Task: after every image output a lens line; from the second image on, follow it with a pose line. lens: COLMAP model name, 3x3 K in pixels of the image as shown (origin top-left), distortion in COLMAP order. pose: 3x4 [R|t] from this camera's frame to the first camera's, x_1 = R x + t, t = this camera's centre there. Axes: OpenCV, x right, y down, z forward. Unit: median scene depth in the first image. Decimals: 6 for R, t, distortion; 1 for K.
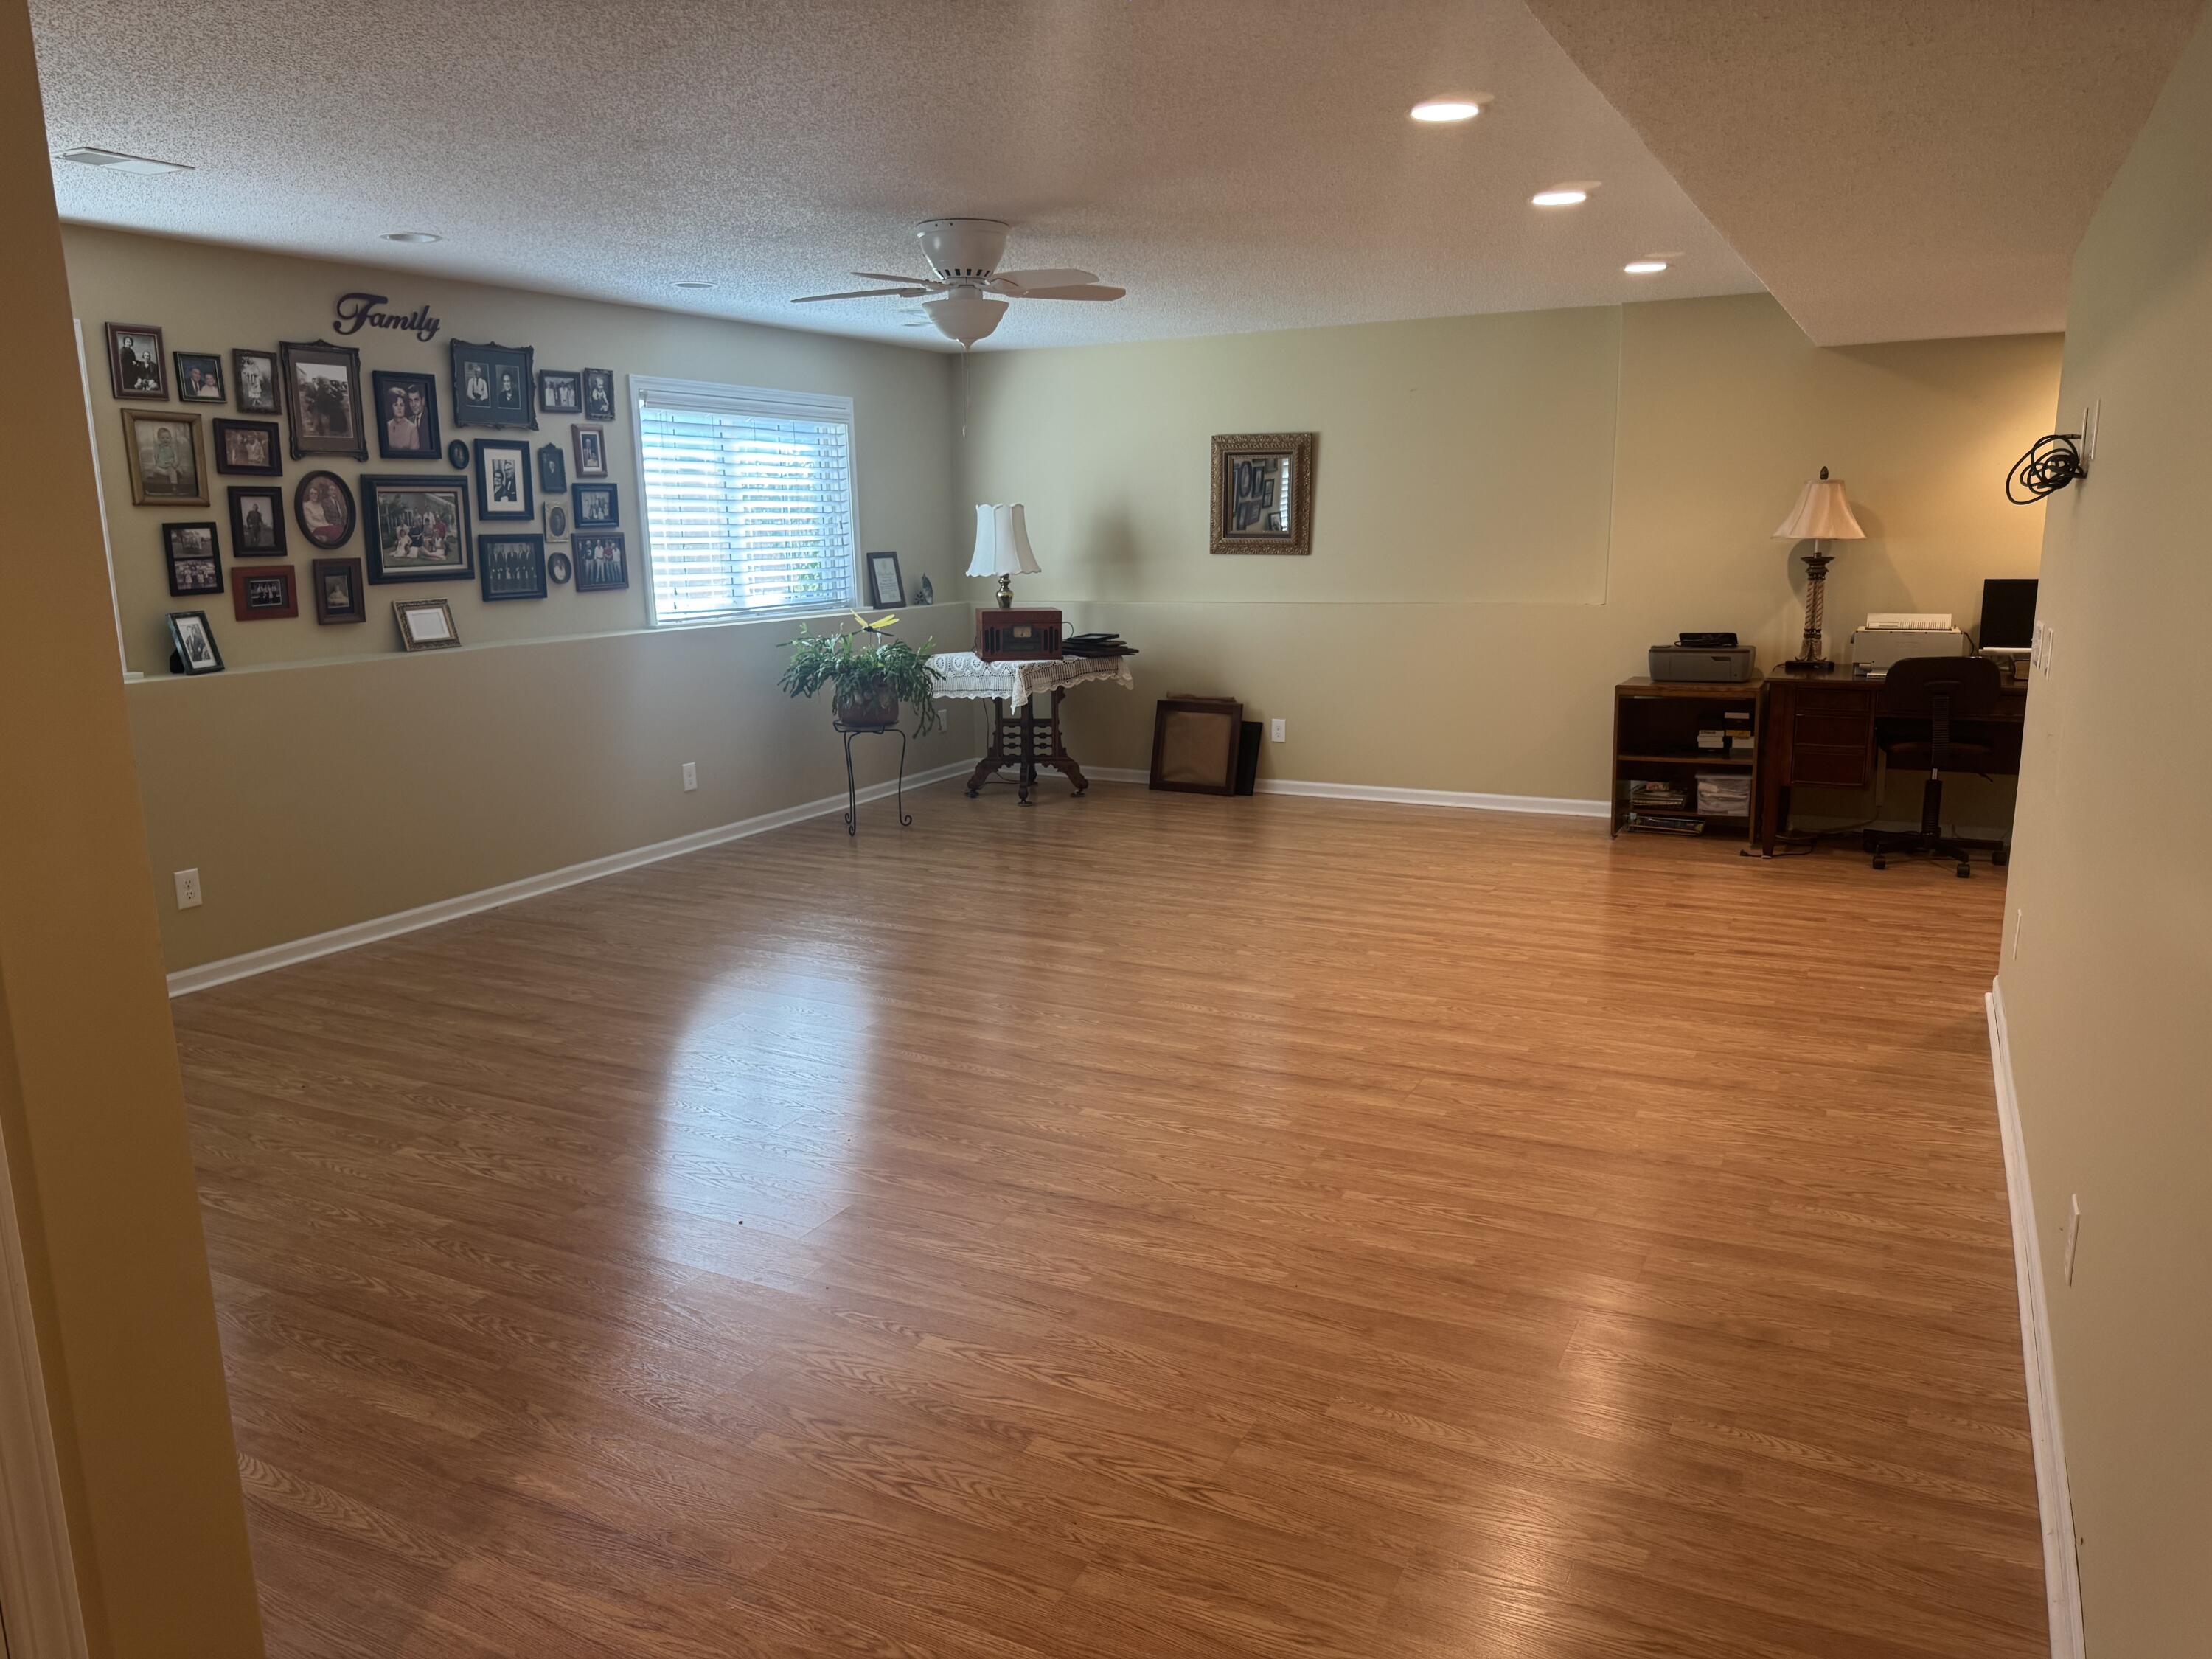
lens RADIAL K [[1570.3, 0, 1099.1], [0, 1570.3, 833.2], [0, 0, 1]] dist [0.064211, -0.080625]
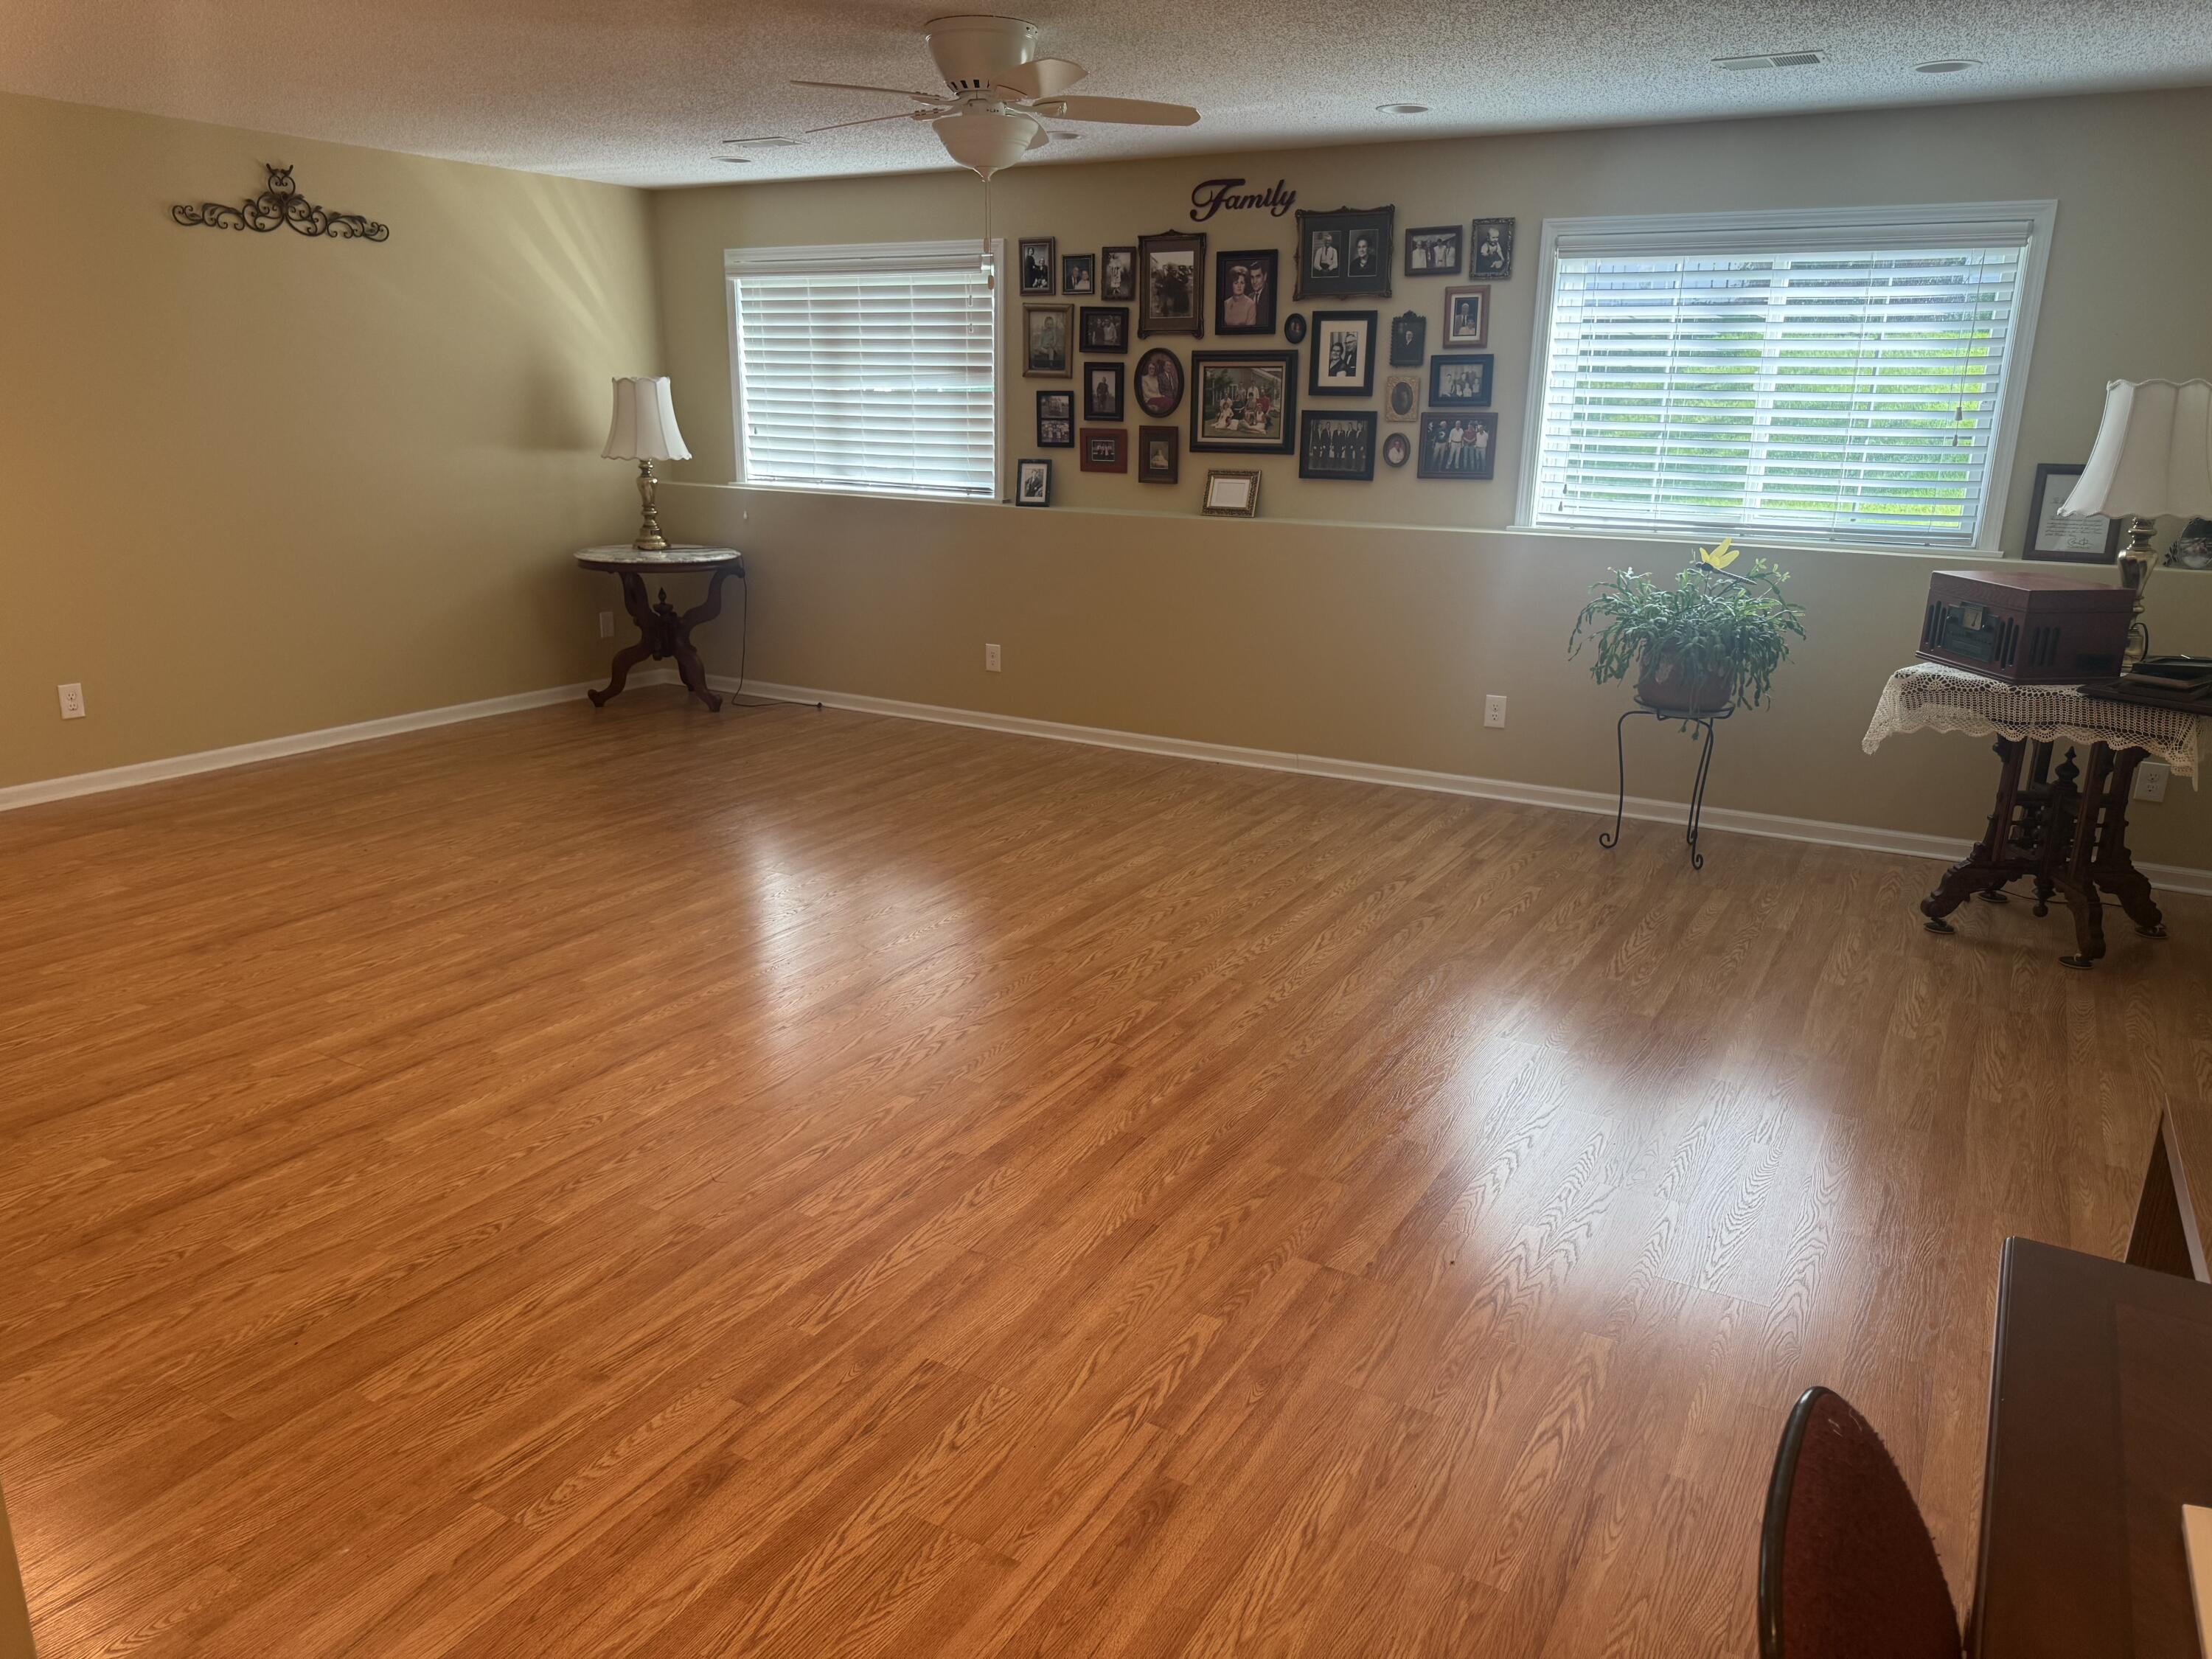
lens RADIAL K [[1570.3, 0, 1151.5], [0, 1570.3, 884.9], [0, 0, 1]] dist [0.064211, -0.080625]
pose [[-0.042750, 0.308946, -0.950118, 0.726680], [-0.213772, 0.926135, 0.310766, -0.218102], [0.975948, 0.216394, 0.026452, 1.029101]]
